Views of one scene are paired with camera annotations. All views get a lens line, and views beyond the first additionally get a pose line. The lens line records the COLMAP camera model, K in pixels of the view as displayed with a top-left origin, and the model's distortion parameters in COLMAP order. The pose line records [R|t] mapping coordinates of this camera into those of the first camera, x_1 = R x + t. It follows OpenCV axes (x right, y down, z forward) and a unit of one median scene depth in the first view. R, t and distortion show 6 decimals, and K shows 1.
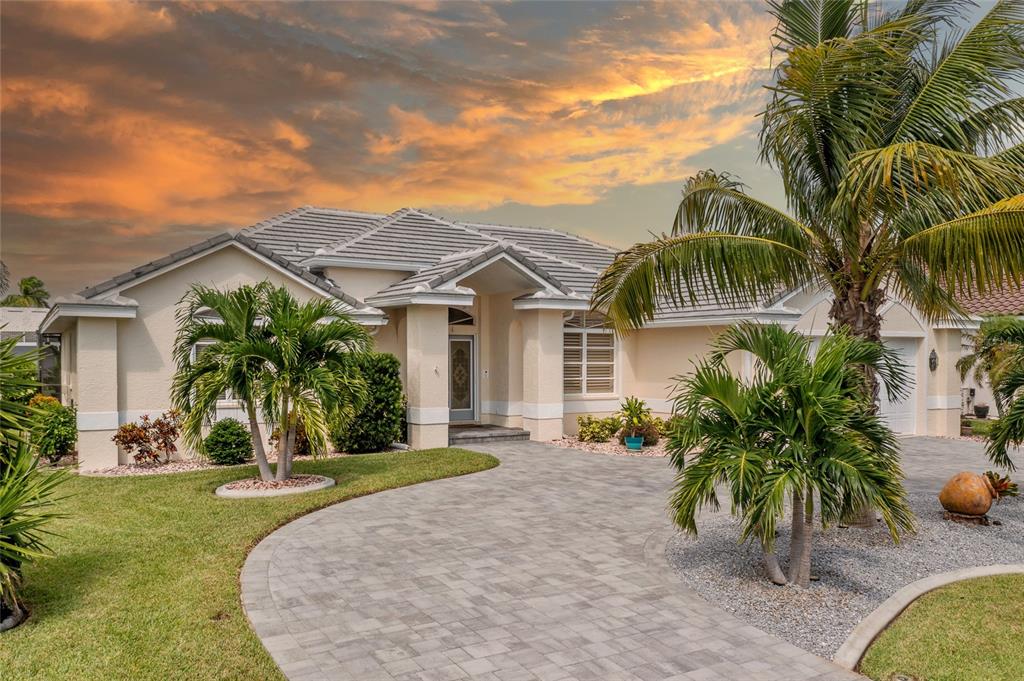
lens RADIAL K [[803.7, 0, 510.9], [0, 803.7, 343.5], [0, 0, 1]] dist [-0.016936, 0.008851]
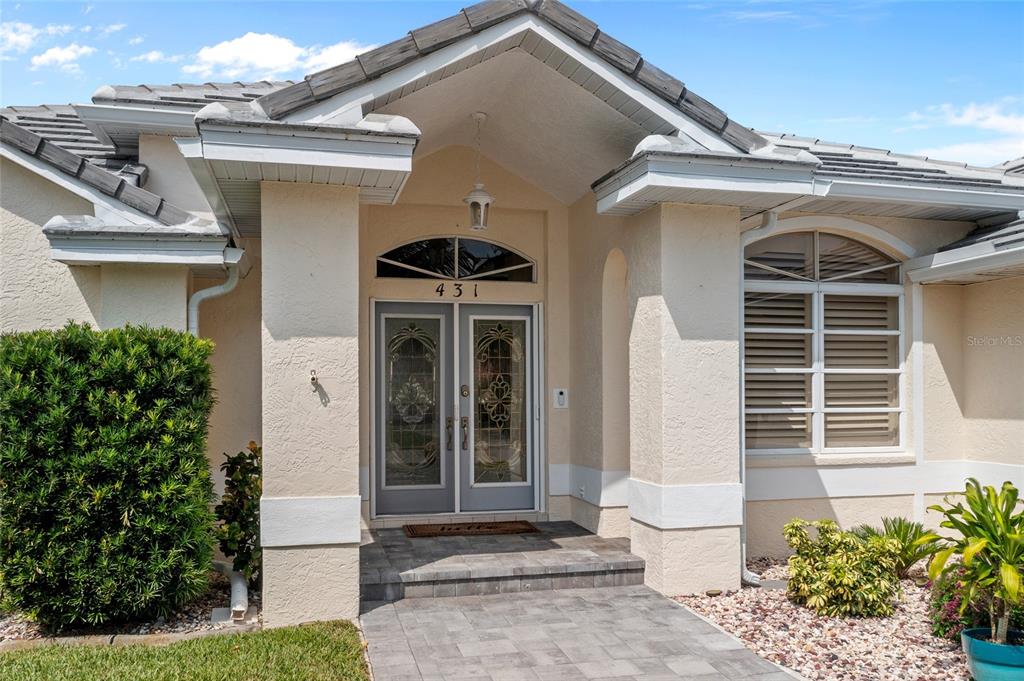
lens RADIAL K [[803.7, 0, 513.9], [0, 803.7, 378.2], [0, 0, 1]] dist [-0.016936, 0.008851]
pose [[0.954189, -0.011144, -0.298997, 0.076008], [0.010529, 0.999938, -0.003669, 0.031639], [0.299020, 0.000353, 0.954247, 0.660728]]
